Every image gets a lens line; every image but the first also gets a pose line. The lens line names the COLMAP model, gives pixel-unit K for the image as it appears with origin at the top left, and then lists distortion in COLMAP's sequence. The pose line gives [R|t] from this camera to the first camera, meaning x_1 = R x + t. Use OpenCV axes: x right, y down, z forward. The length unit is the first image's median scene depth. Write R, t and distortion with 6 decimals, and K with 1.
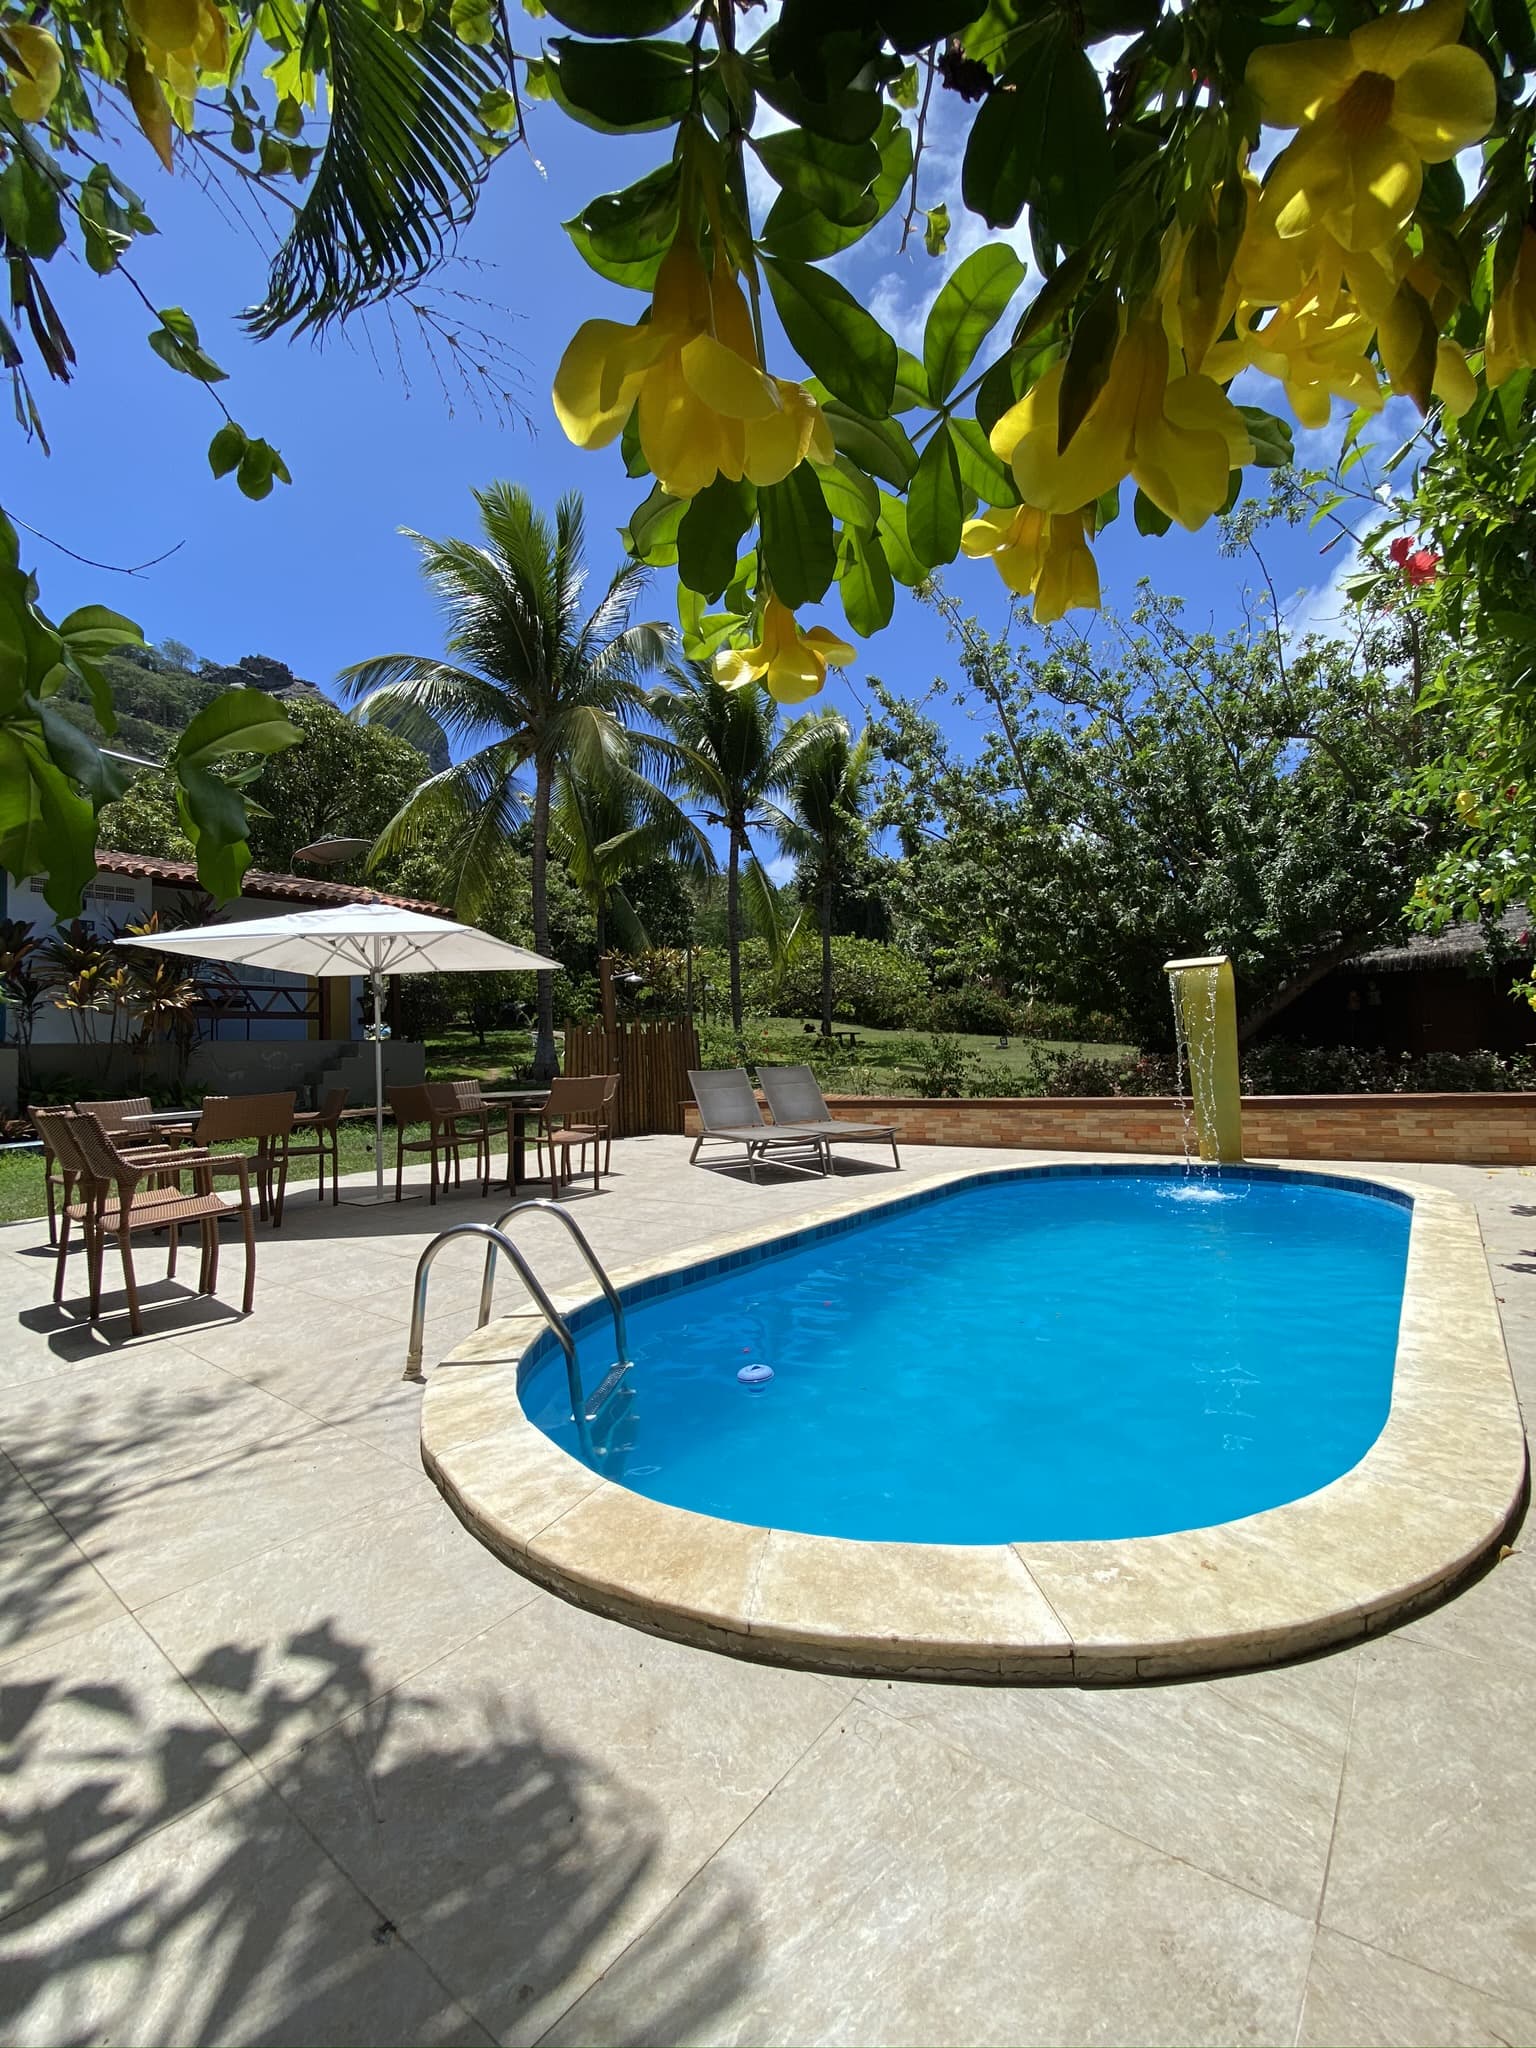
lens RADIAL K [[826.3, 0, 768.0], [0, 826.3, 1024.0], [0, 0, 1]] dist [0.013651, -0.000035]
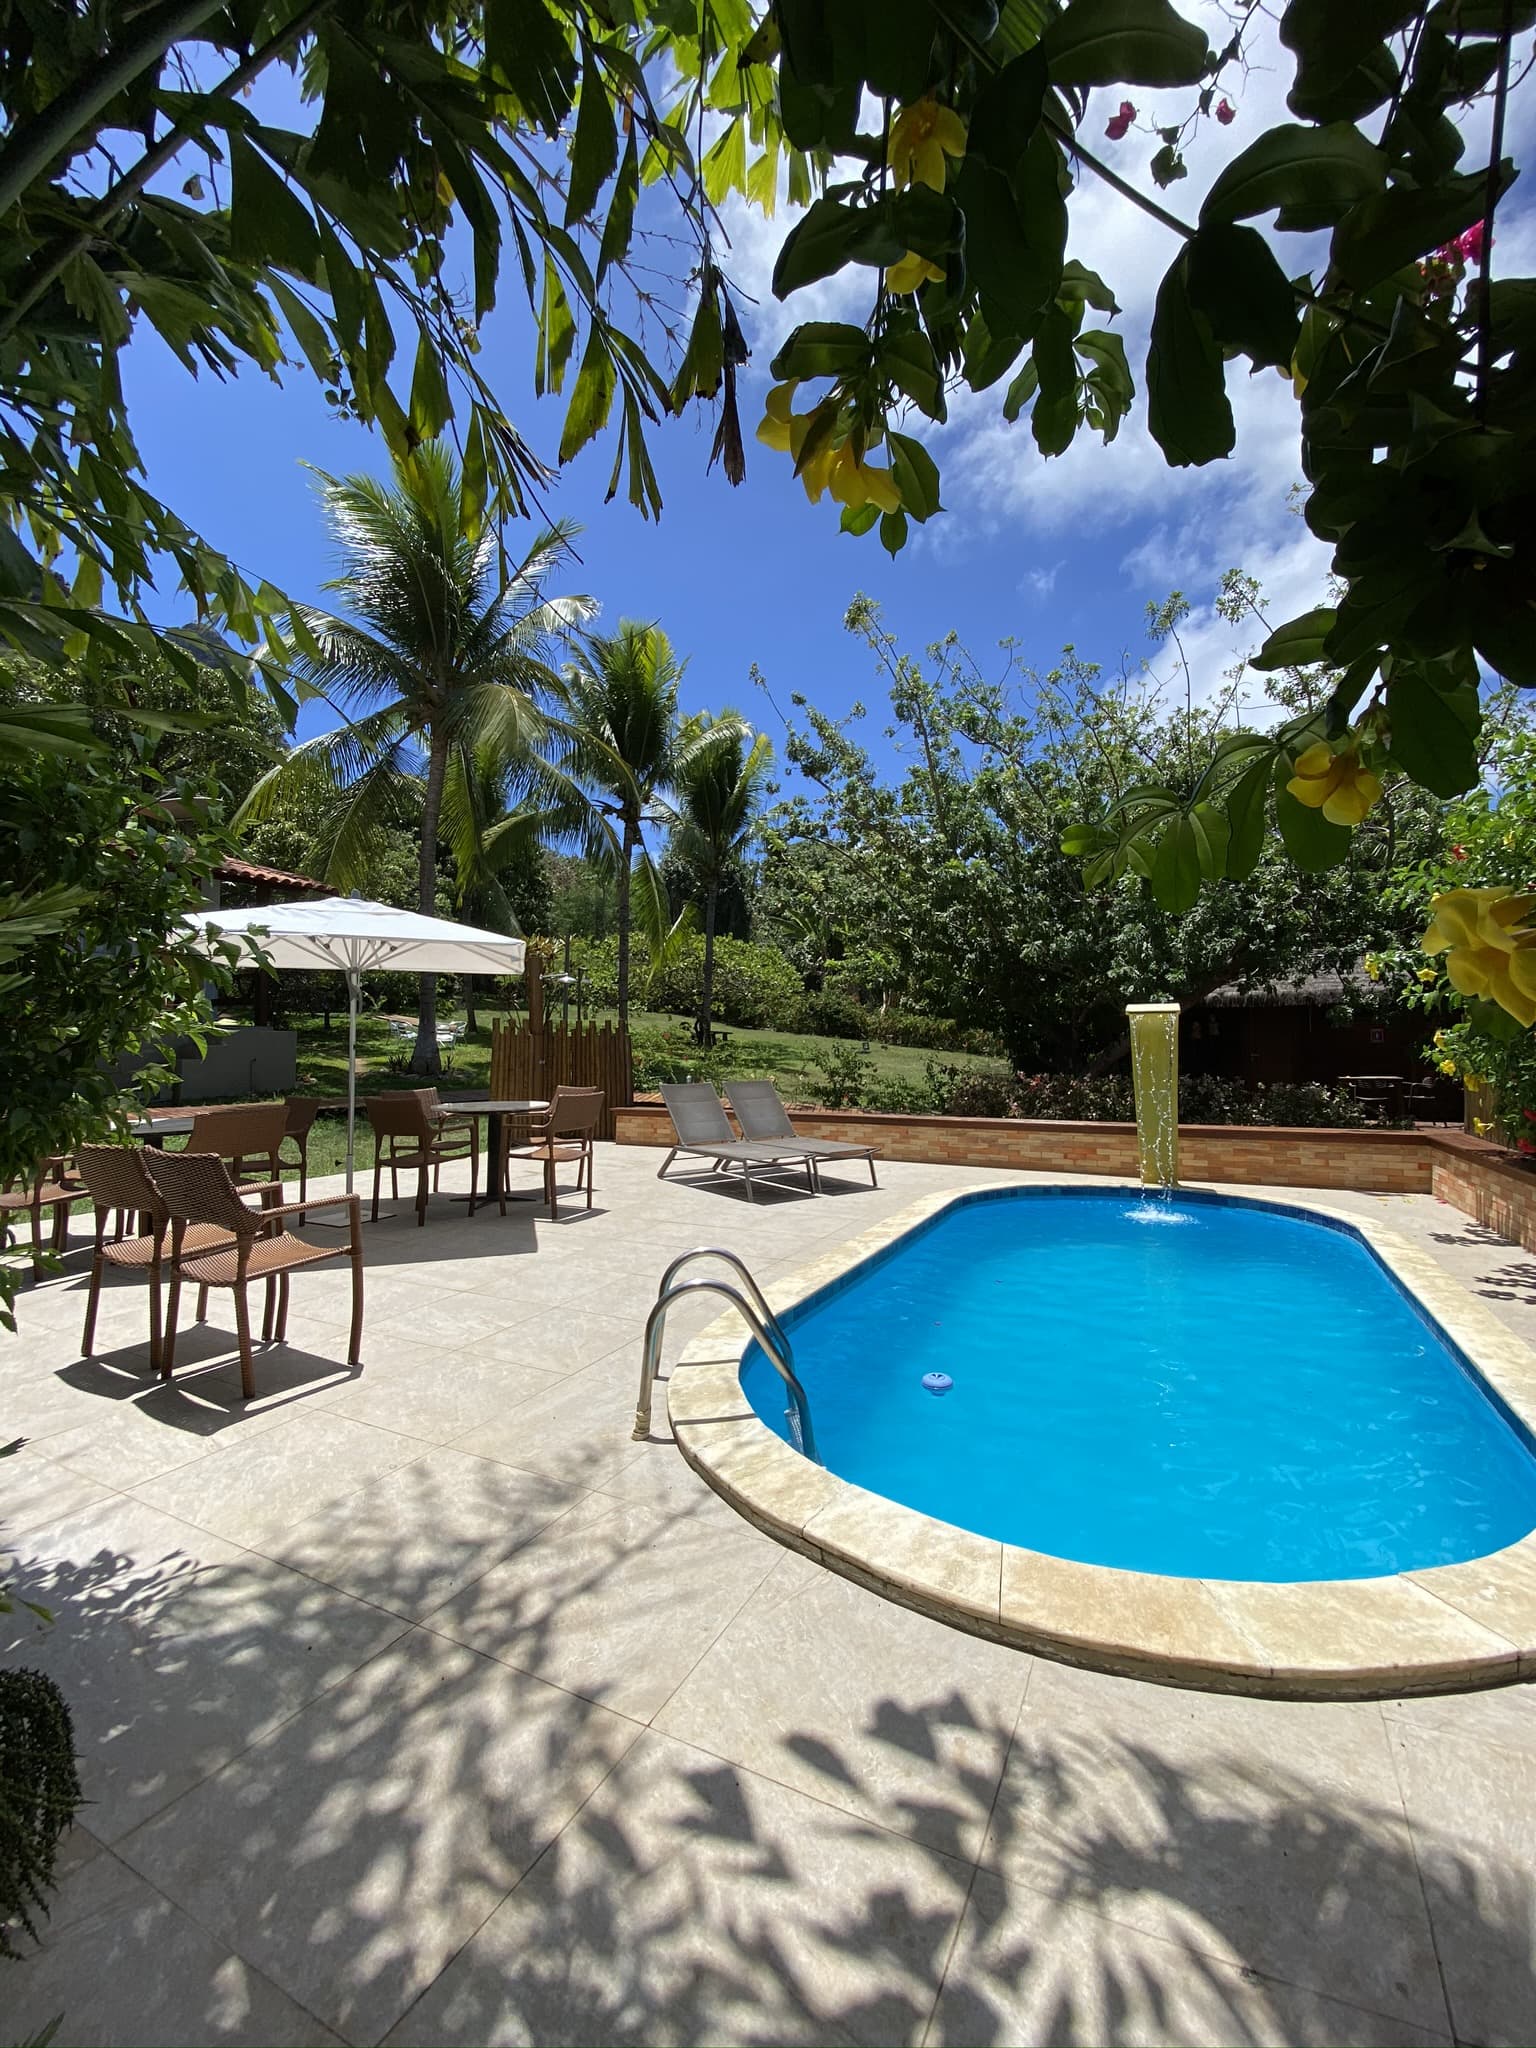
lens RADIAL K [[828.1, 0, 761.2], [0, 828.1, 1009.3], [0, 0, 1]] dist [0.027387, -0.020175]
pose [[0.977553, 0.049783, 0.204725, -0.170699], [-0.048804, 0.998760, -0.009833, -0.025834], [-0.204961, -0.000379, 0.978770, 0.001208]]
